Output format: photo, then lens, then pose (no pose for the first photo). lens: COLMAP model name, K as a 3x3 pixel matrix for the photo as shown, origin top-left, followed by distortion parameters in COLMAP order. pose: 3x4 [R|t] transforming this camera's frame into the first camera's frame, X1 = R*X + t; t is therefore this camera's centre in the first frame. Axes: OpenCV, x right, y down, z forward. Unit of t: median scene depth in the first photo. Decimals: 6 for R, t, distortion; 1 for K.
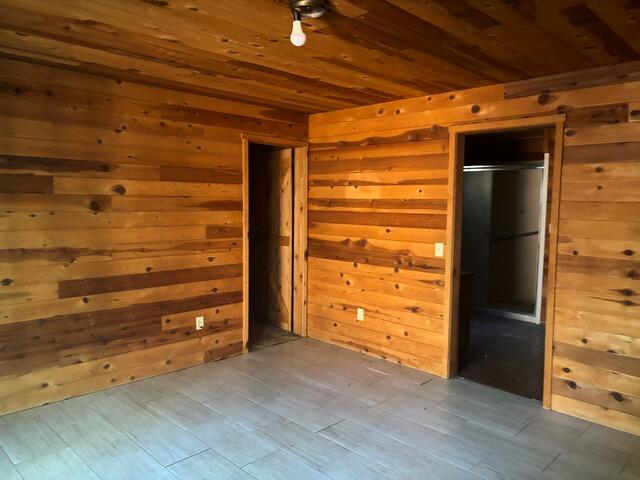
lens RADIAL K [[486.3, 0, 320.9], [0, 486.3, 239.7], [0, 0, 1]] dist [0.027838, -0.003503]
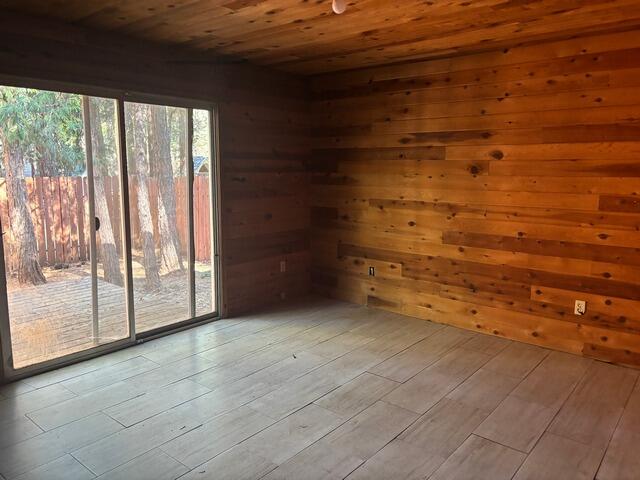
lens RADIAL K [[486.3, 0, 320.9], [0, 486.3, 239.7], [0, 0, 1]] dist [0.027838, -0.003503]
pose [[0.092224, 0.132400, -0.986897, 0.612208], [-0.087874, 0.988336, 0.124381, -0.016951], [0.991853, 0.075251, 0.102782, 0.501062]]
